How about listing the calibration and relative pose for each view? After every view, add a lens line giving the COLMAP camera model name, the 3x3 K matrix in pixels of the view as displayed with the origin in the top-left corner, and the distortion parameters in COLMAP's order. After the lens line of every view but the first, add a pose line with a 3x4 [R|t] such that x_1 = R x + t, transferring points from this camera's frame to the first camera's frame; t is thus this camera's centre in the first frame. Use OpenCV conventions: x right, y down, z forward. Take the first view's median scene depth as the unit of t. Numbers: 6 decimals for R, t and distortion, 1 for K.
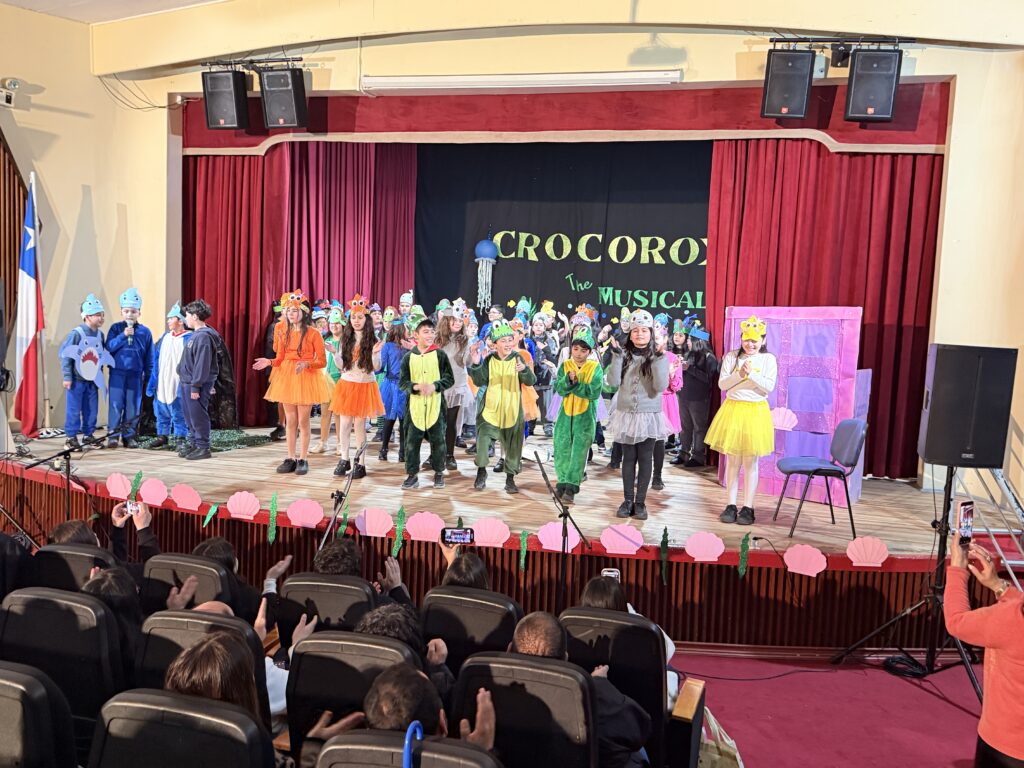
lens RADIAL K [[936.5, 0, 513.3], [0, 936.5, 388.5], [0, 0, 1]] dist [0.184220, -0.397124]
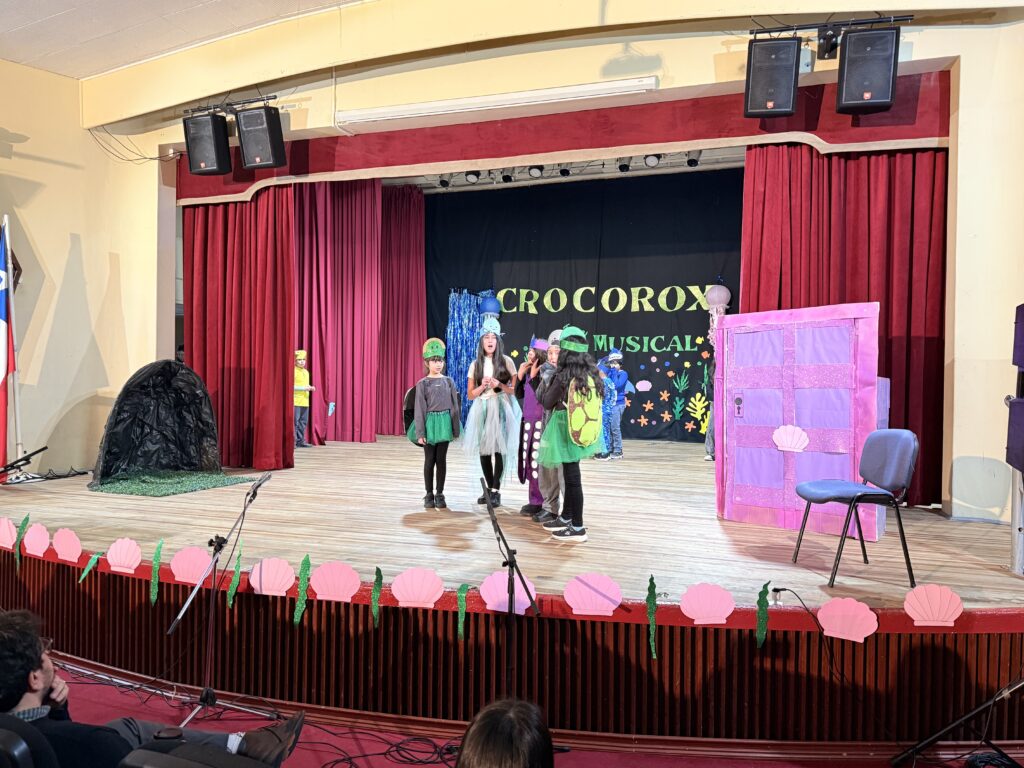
lens RADIAL K [[730.1, 0, 511.4], [0, 730.1, 387.3], [0, 0, 1]] dist [0.111302, -0.179048]
pose [[0.998589, -0.029009, -0.044472, 0.050207], [0.025407, 0.996509, -0.079520, 0.026323], [0.046623, 0.078278, 0.995841, 0.254063]]
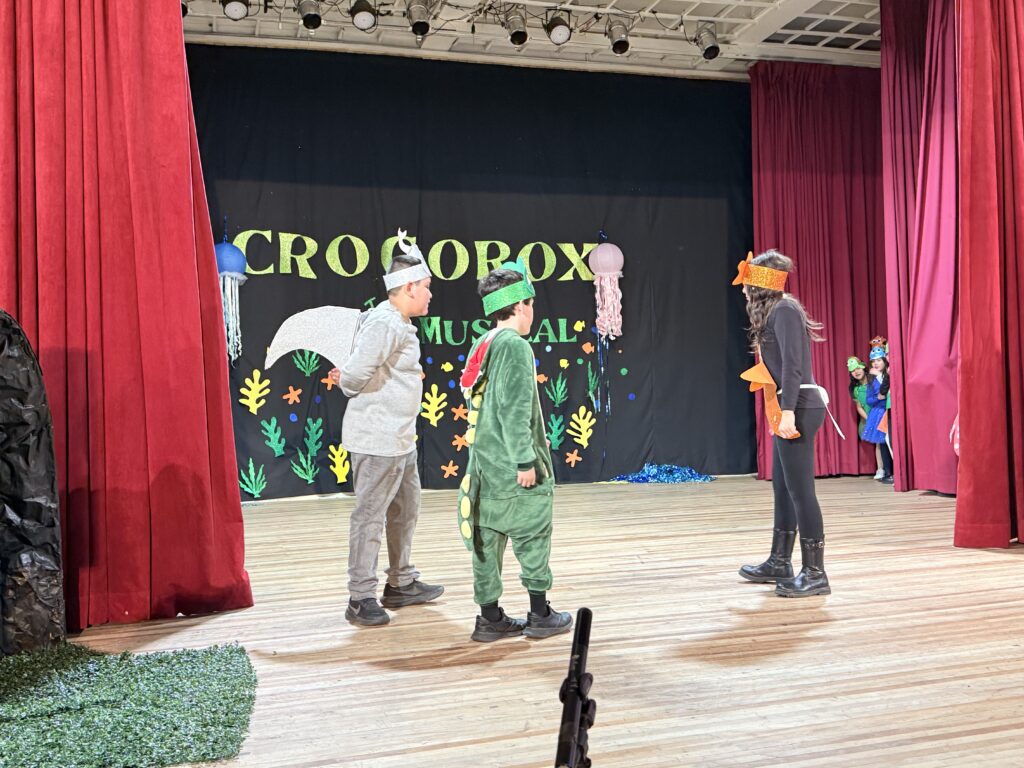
lens RADIAL K [[1002.0, 0, 509.1], [0, 1002.0, 379.7], [0, 0, 1]] dist [0.187436, -0.390309]
pose [[0.836424, -0.053430, 0.545472, -0.370080], [0.116594, 0.989803, -0.081832, -0.002929], [-0.535538, 0.132045, 0.834124, 0.627957]]
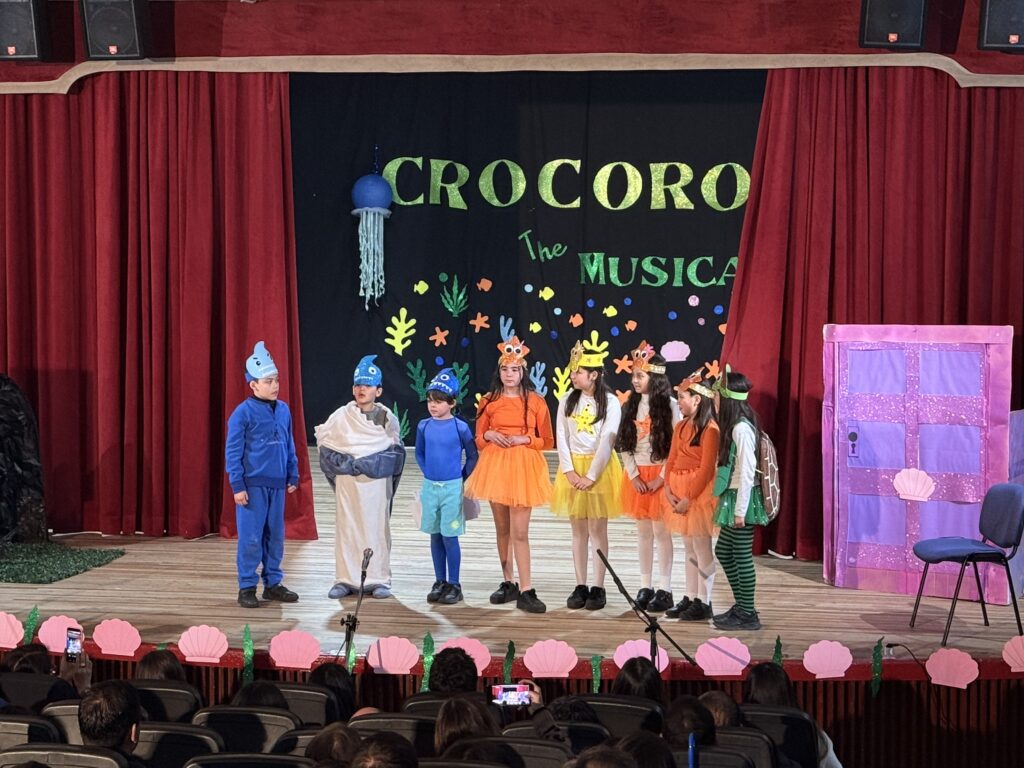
lens RADIAL K [[2232.9, 0, 502.0], [0, 2232.9, 385.5], [0, 0, 1]] dist [0.086720, 0.559920]
pose [[0.993582, -0.046533, 0.103095, -0.150489], [0.047357, 0.998863, -0.005558, -0.037499], [-0.102719, 0.010405, 0.994656, -0.500586]]
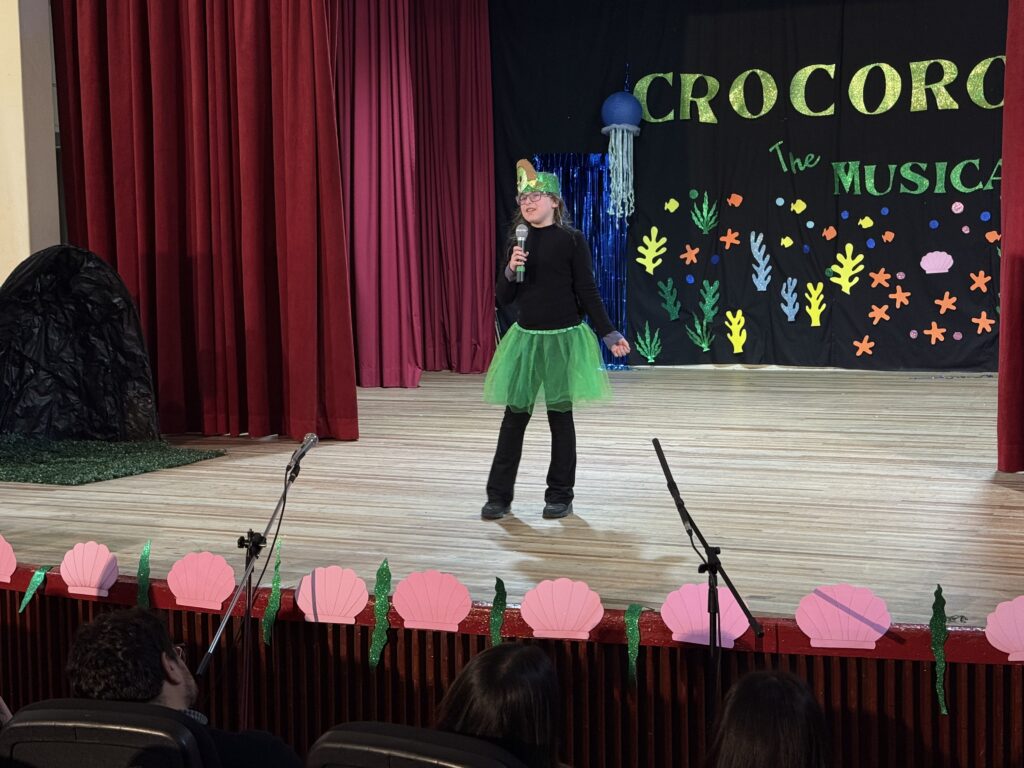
lens RADIAL K [[1560.1, 0, 511.1], [0, 1560.1, 387.3], [0, 0, 1]] dist [0.157478, -0.120362]
pose [[0.989805, -0.044881, -0.135176, 0.038903], [0.044613, 0.998992, -0.005012, 0.026887], [0.135264, -0.001070, 0.990809, 0.128888]]
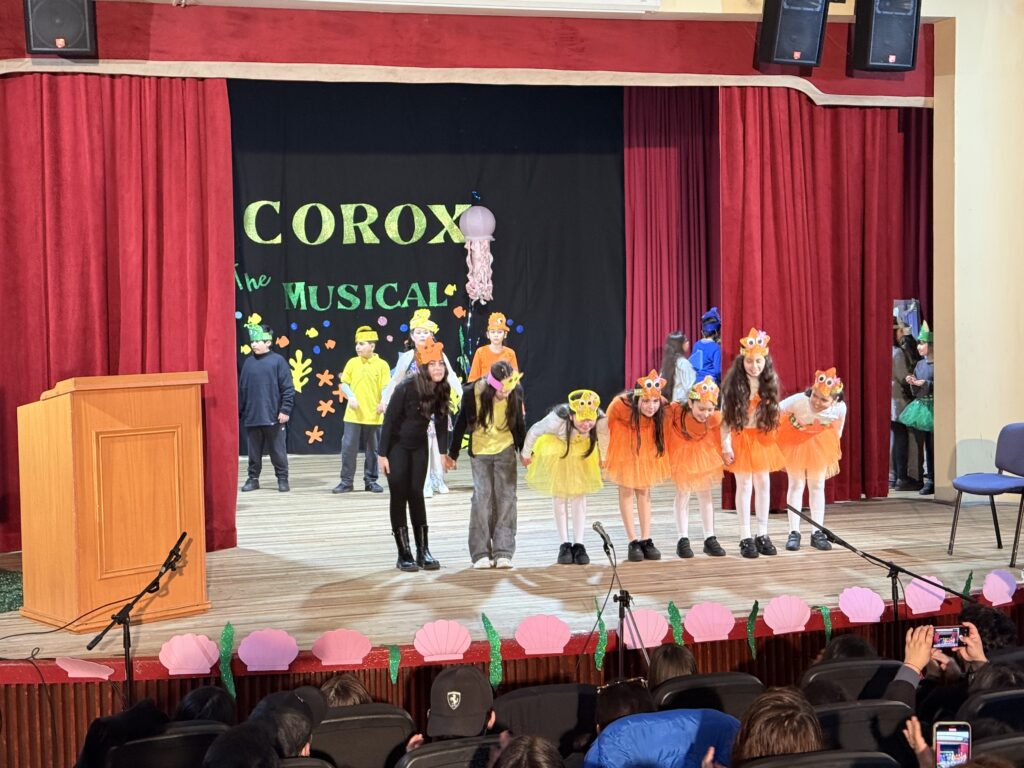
lens RADIAL K [[1575.0, 0, 520.6], [0, 1575.0, 386.5], [0, 0, 1]] dist [0.158280, -0.202015]
pose [[0.844939, -0.091275, 0.527016, -0.547352], [0.105660, 0.994398, 0.002822, -0.036761], [-0.524322, 0.053300, 0.849850, 0.001221]]
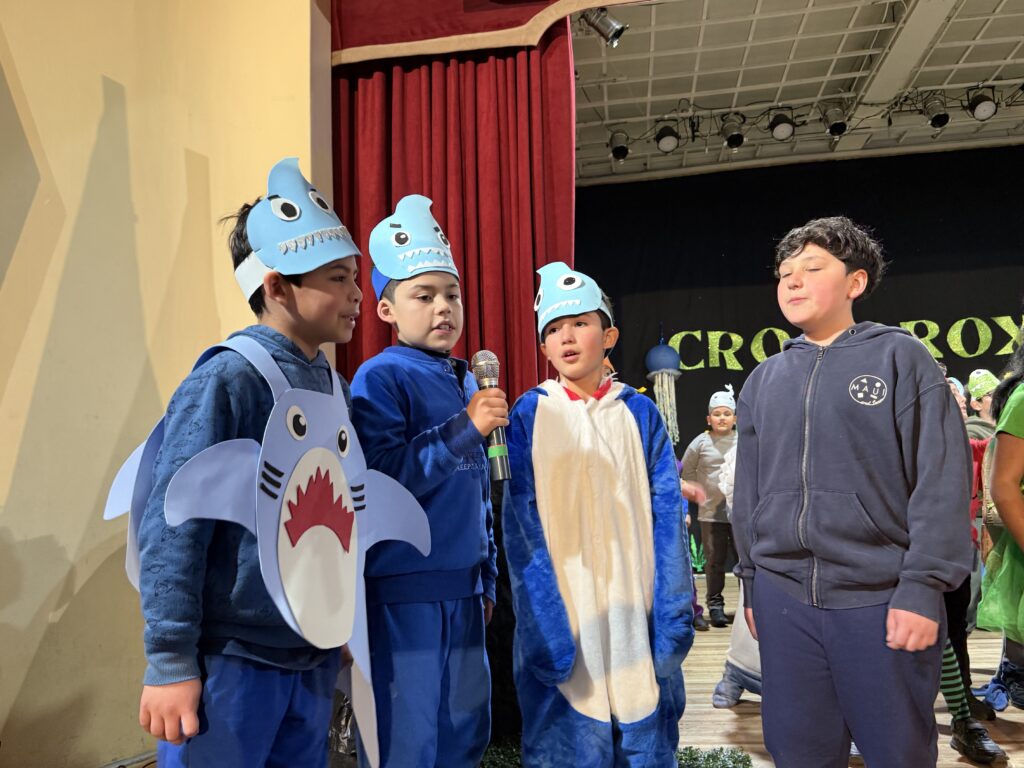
lens RADIAL K [[834.3, 0, 515.8], [0, 834.3, 384.8], [0, 0, 1]] dist [0.112808, -0.198187]
pose [[0.986498, -0.059982, 0.152391, -0.361868], [0.093110, 0.970912, -0.220591, -0.012382], [-0.134727, 0.231802, 0.963388, 0.713474]]
